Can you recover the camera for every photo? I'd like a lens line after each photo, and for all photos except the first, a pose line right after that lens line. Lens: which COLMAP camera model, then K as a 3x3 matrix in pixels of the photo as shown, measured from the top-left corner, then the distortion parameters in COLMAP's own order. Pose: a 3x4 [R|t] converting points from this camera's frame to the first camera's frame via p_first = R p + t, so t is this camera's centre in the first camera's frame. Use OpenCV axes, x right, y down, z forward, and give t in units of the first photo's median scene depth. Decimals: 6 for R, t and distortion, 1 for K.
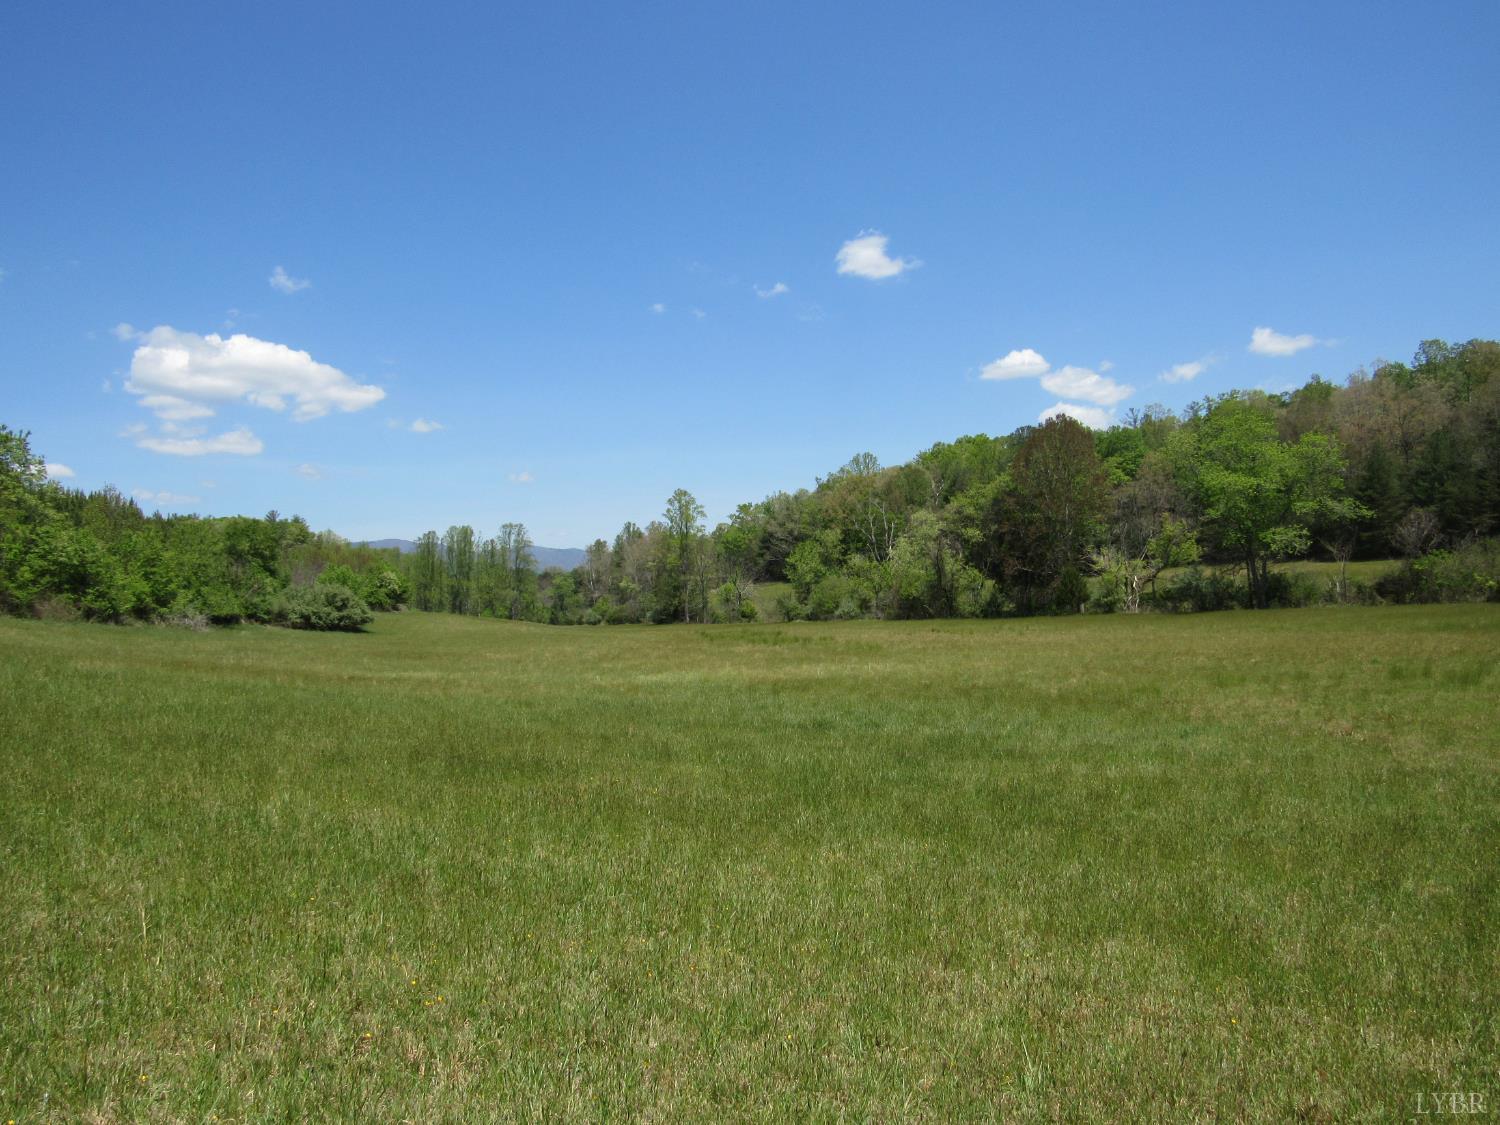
lens RADIAL K [[1081.2, 0, 741.2], [0, 1081.2, 560.7], [0, 0, 1]] dist [-0.023166, 0.003154]
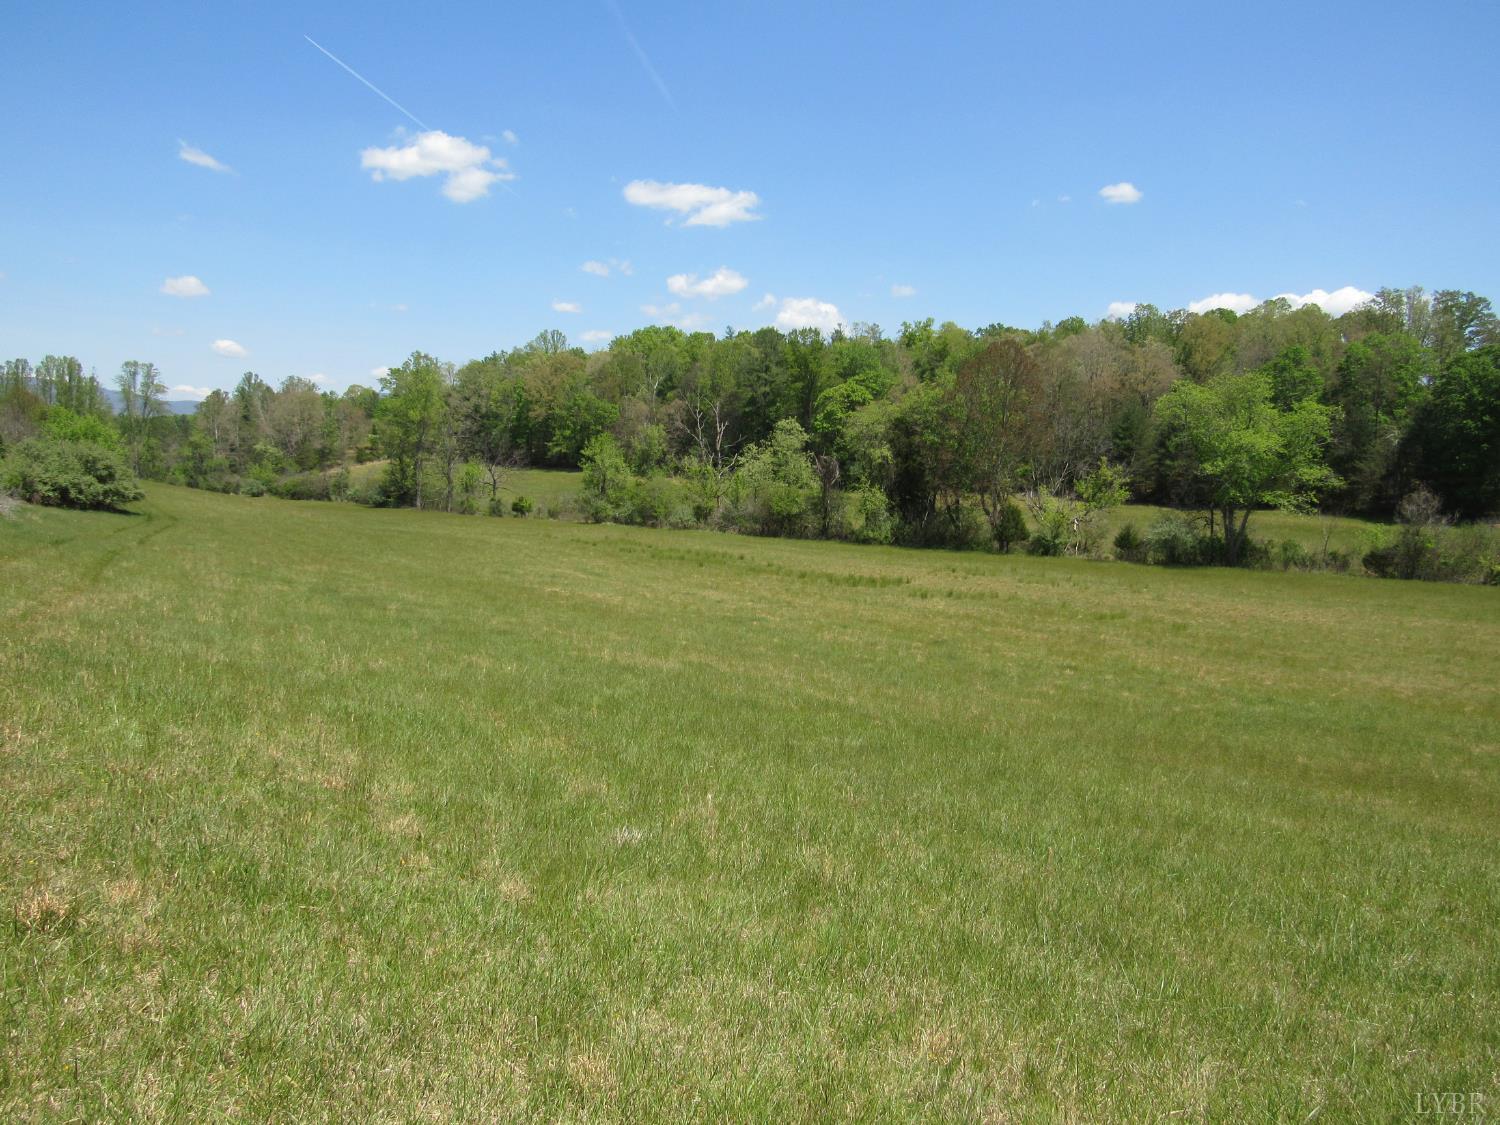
lens RADIAL K [[1081.2, 0, 744.7], [0, 1081.2, 557.4], [0, 0, 1]] dist [-0.023166, 0.003154]
pose [[0.917007, 0.055068, 0.395052, -0.111646], [-0.096669, 0.991579, 0.086171, -0.002492], [-0.386980, -0.117209, 0.914608, 0.080598]]
